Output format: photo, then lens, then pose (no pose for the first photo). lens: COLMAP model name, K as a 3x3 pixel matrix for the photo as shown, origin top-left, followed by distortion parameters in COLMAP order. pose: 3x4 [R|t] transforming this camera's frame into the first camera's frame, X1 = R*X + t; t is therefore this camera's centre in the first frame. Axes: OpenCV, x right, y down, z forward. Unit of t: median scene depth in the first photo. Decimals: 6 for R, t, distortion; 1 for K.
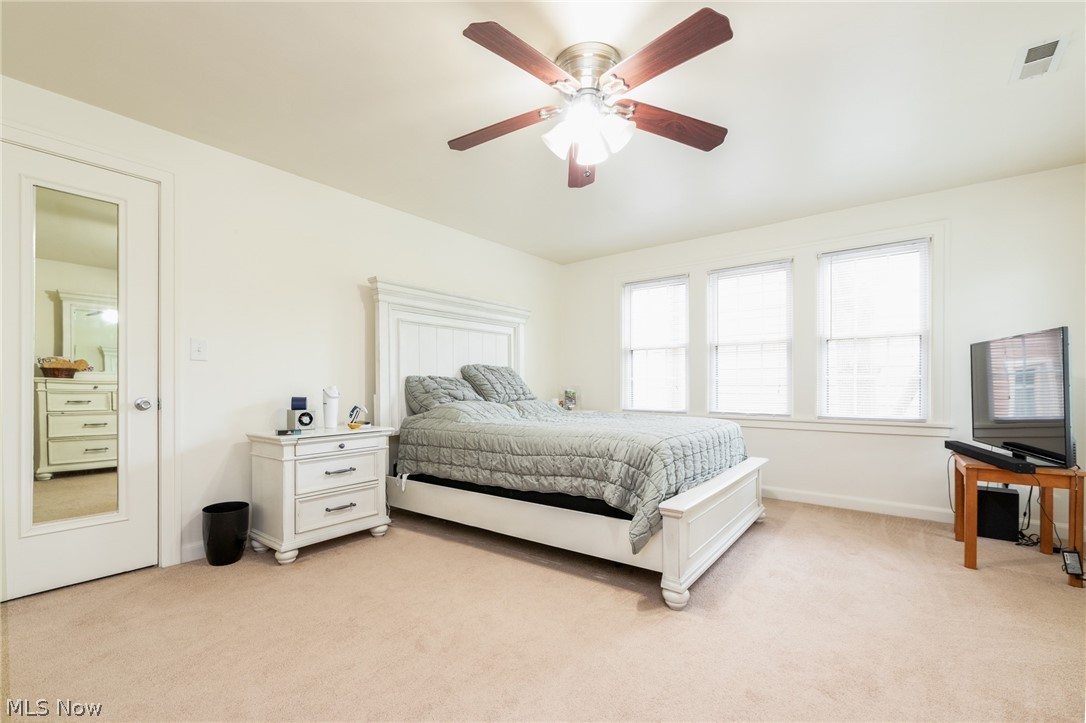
lens RADIAL K [[484.0, 0, 535.4], [0, 484.0, 387.4], [0, 0, 1]] dist [0.015496, -0.002335]
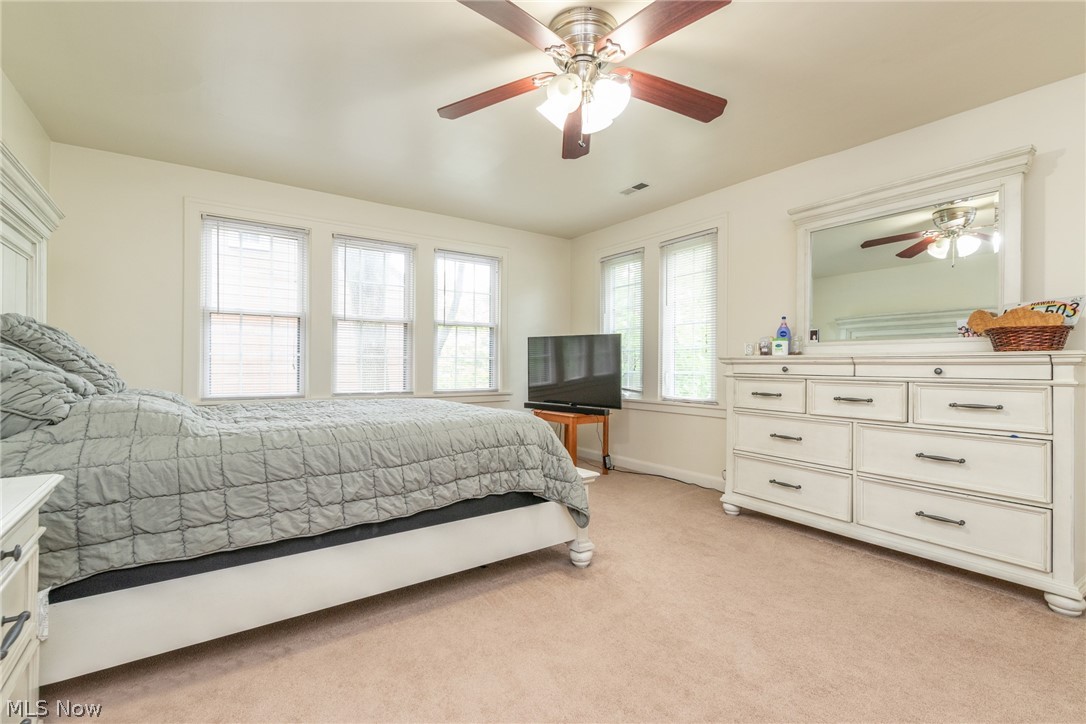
lens RADIAL K [[484.0, 0, 575.5], [0, 484.0, 360.9], [0, 0, 1]] dist [0.015496, -0.002335]
pose [[0.273423, 0.010283, 0.961839, -0.608803], [-0.002266, 0.999947, -0.010046, -0.001153], [-0.961891, 0.000567, 0.273432, 0.562014]]
